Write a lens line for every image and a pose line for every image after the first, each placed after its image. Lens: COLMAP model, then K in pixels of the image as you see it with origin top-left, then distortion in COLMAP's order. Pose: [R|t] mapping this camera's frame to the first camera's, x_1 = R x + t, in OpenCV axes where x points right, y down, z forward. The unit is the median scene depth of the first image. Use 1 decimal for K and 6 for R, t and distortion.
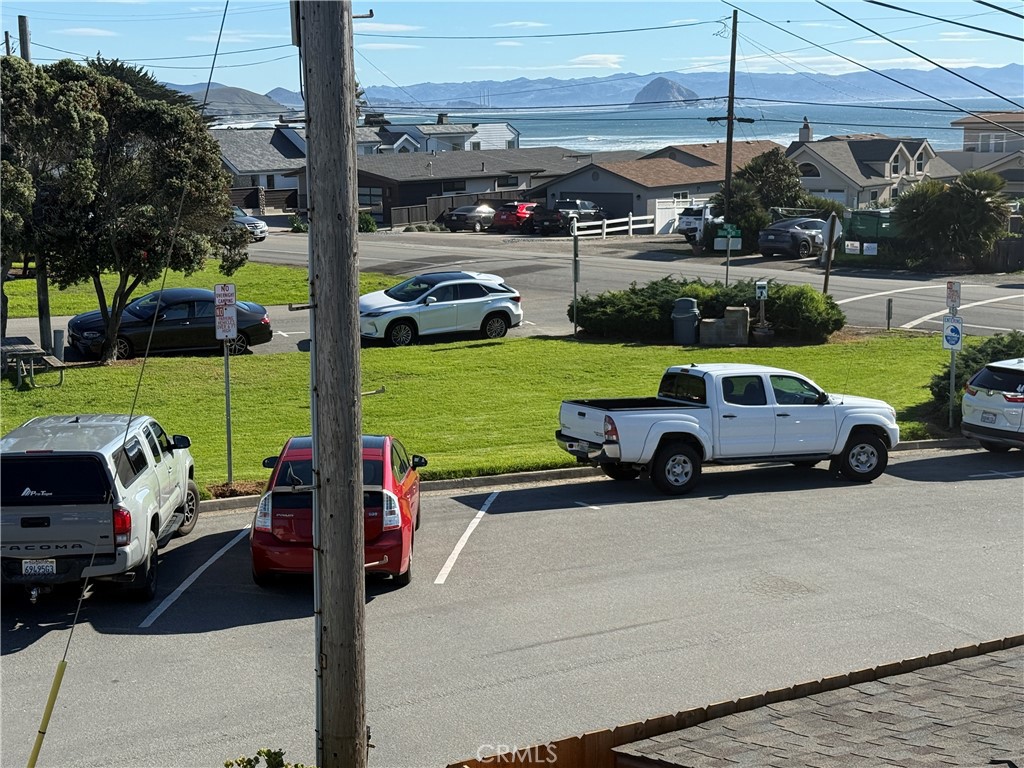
lens RADIAL K [[1533.8, 0, 511.2], [0, 1533.8, 383.5], [0, 0, 1]] dist [0.129689, 0.000000]
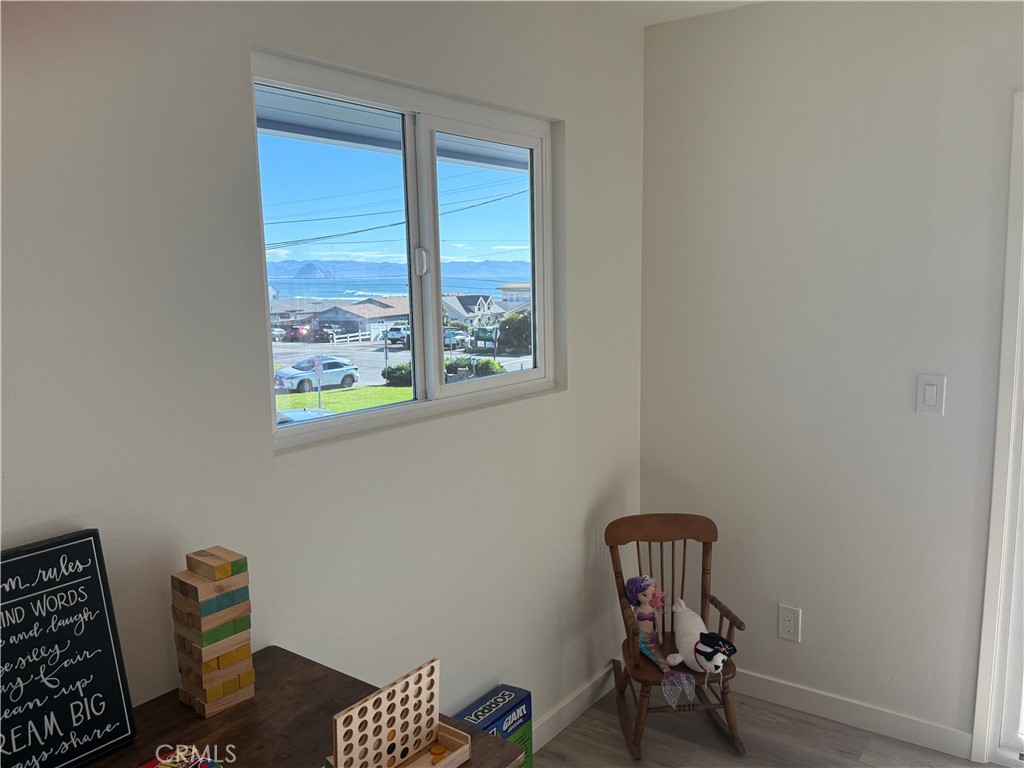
lens RADIAL K [[808.1, 0, 513.3], [0, 808.1, 386.1], [0, 0, 1]] dist [0.066737, -0.014881]
pose [[0.943675, -0.039896, 0.328459, -0.083426], [0.054789, 0.997841, -0.036210, 0.011043], [-0.326305, 0.052166, 0.943824, -0.064426]]
